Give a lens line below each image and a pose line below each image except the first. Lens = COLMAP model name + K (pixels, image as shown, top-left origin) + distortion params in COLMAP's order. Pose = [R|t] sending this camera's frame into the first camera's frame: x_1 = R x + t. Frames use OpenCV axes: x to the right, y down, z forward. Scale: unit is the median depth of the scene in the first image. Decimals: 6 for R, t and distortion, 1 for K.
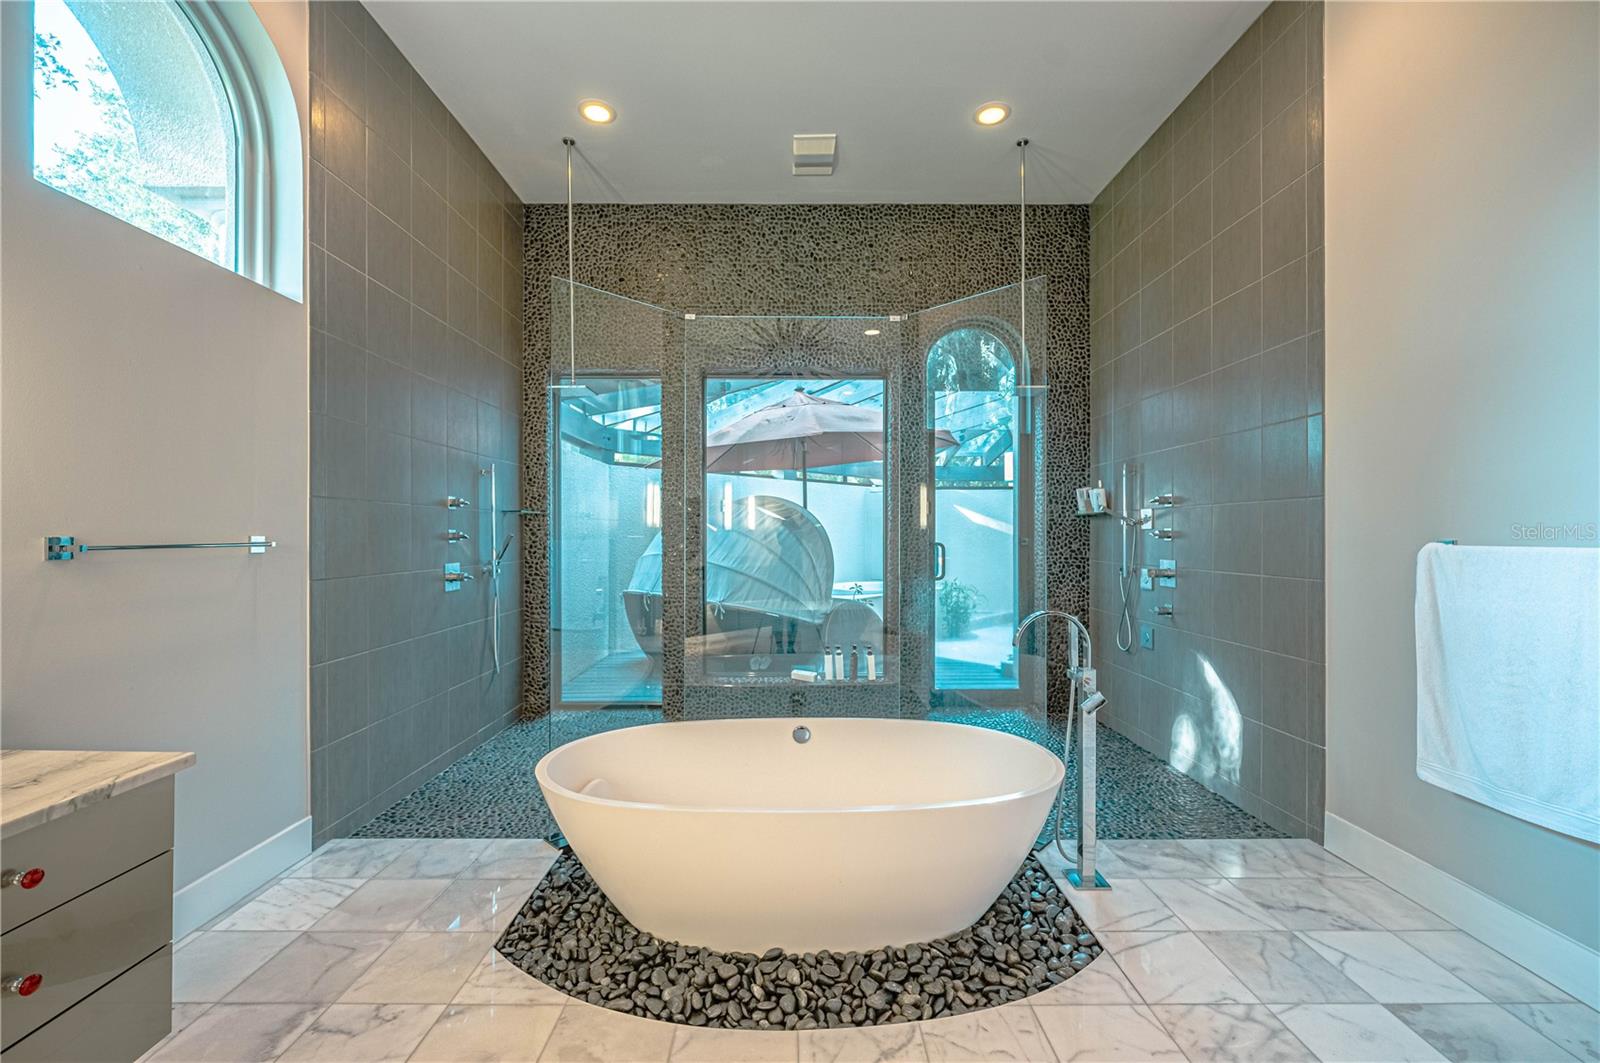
lens RADIAL K [[646.8, 0, 796.3], [0, 646.8, 534.3], [0, 0, 1]] dist [0.000371, -0.000907]
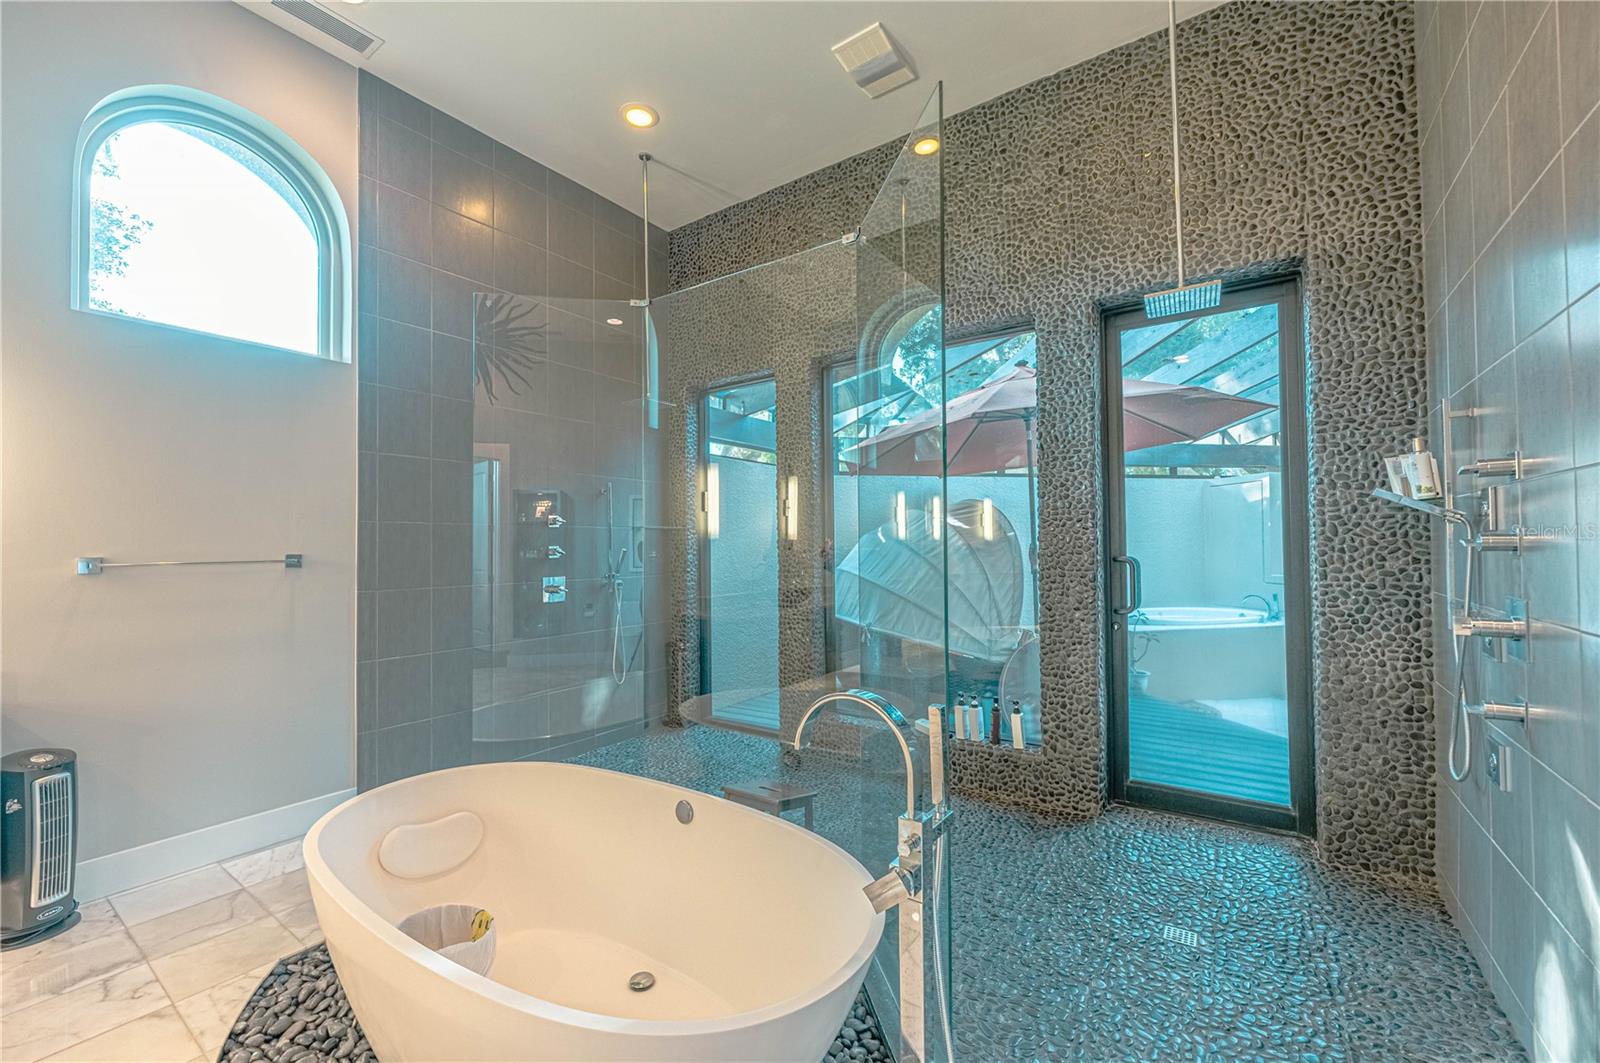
lens RADIAL K [[646.8, 0, 795.5], [0, 646.8, 534.8], [0, 0, 1]] dist [0.000371, -0.000907]
pose [[0.813416, -0.019579, -0.581352, 0.353507], [0.010364, 0.999763, -0.019169, -0.001291], [0.581590, 0.009567, 0.813426, 0.282990]]
